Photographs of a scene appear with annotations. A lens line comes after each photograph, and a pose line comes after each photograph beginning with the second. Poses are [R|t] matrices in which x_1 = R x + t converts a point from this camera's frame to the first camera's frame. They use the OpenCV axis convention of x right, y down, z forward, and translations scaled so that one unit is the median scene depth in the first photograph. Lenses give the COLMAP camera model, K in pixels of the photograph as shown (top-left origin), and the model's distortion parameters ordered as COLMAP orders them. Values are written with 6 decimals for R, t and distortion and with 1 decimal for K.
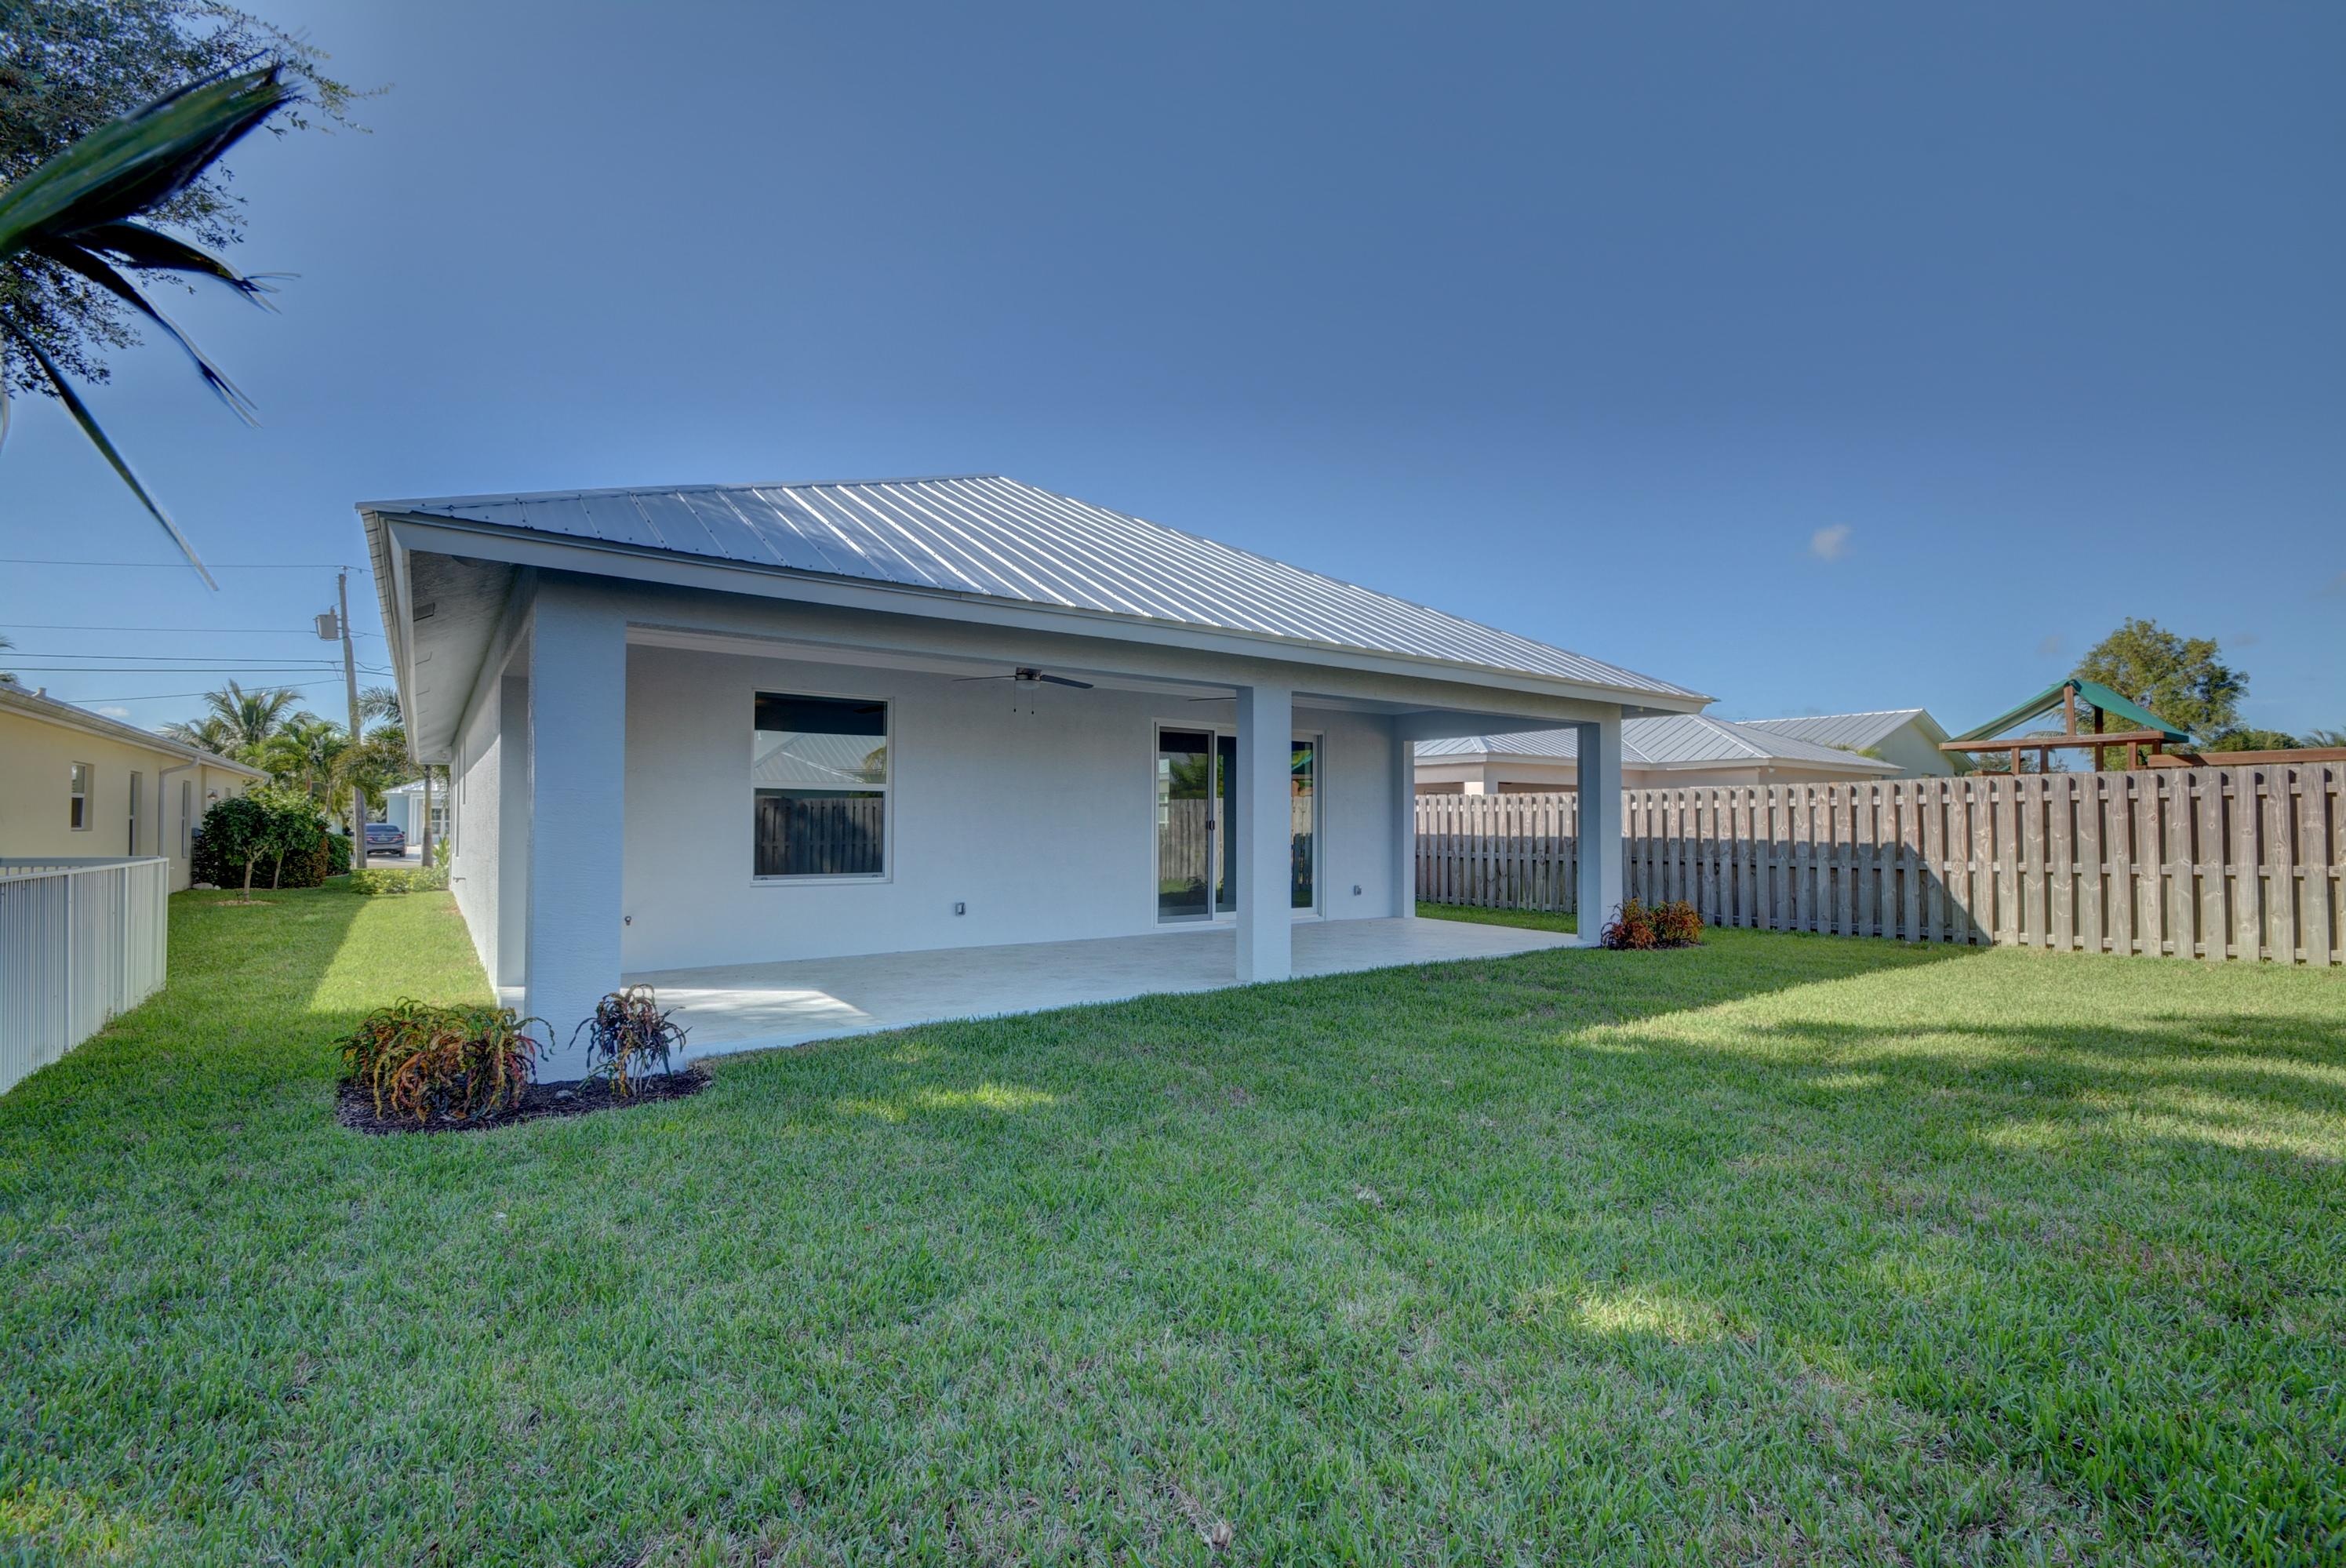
lens RADIAL K [[1040.5, 0, 1170.0], [0, 1040.5, 800.1], [0, 0, 1]] dist [-0.004147, -0.002516]
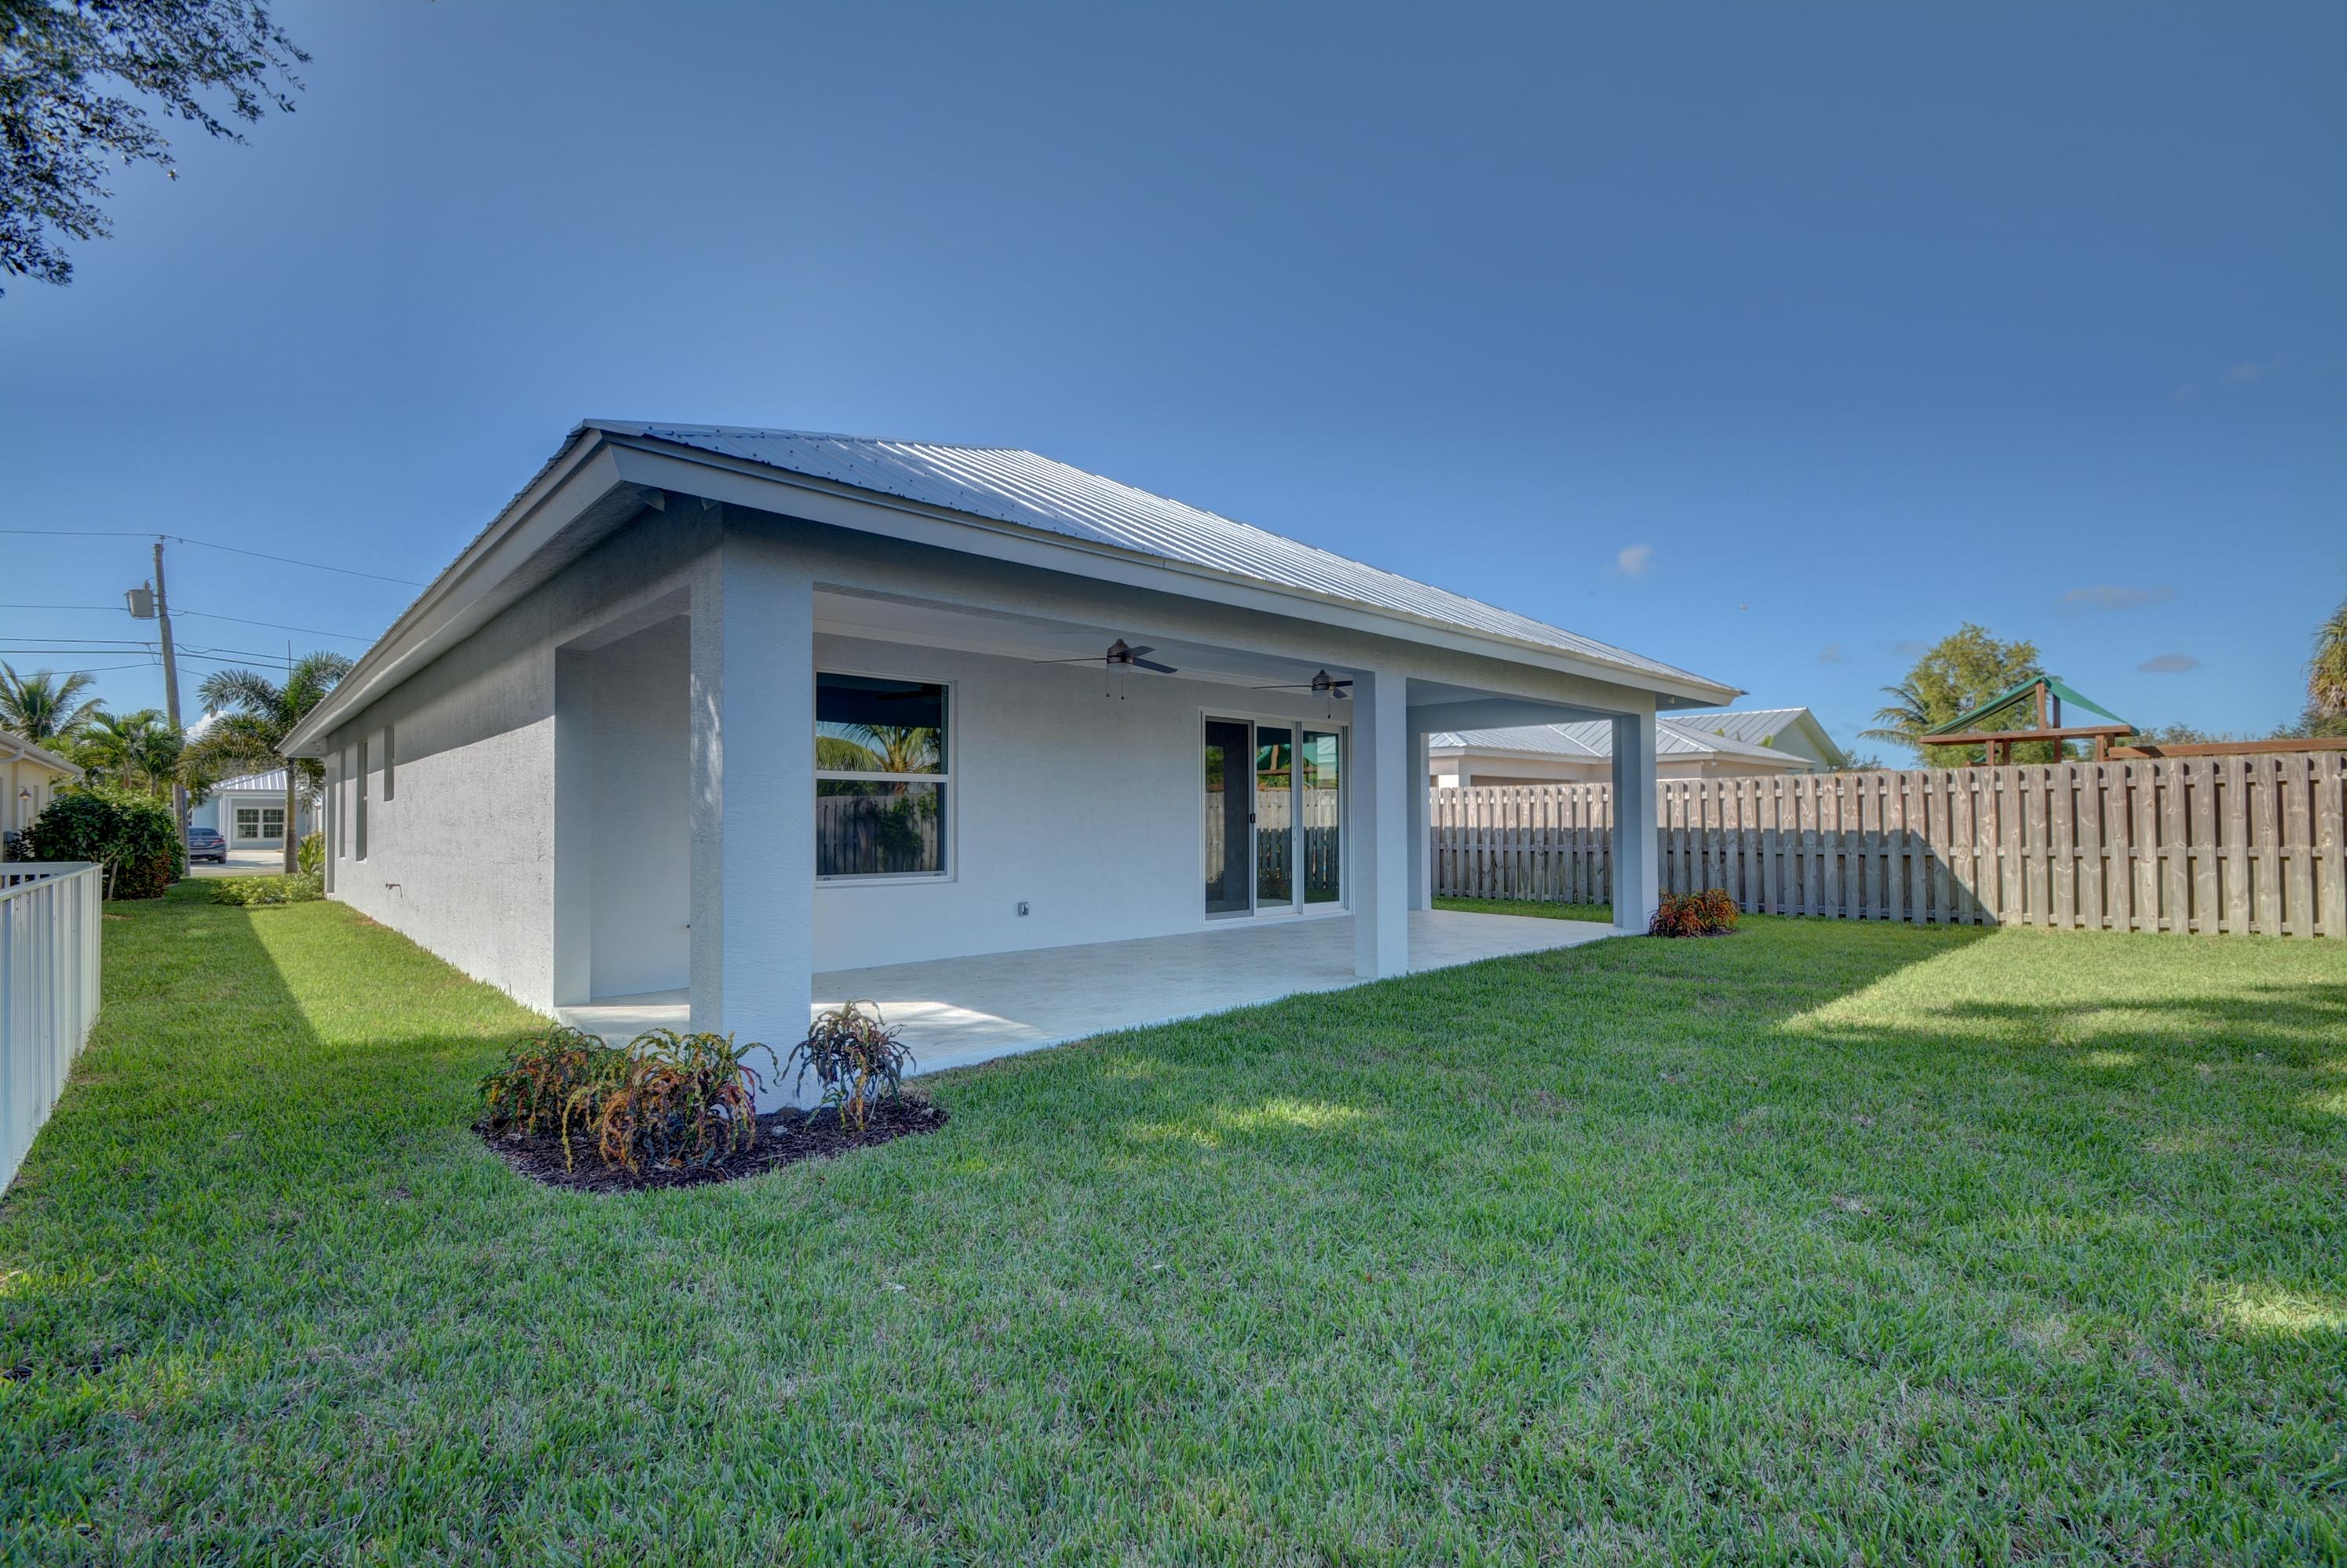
lens RADIAL K [[1040.8, 0, 1170.6], [0, 1040.8, 794.6], [0, 0, 1]] dist [-0.004147, -0.002516]
pose [[0.991839, -0.003962, 0.127439, -0.189908], [0.004339, 0.999987, -0.002685, 0.005369], [-0.127427, 0.003216, 0.991843, 0.057527]]
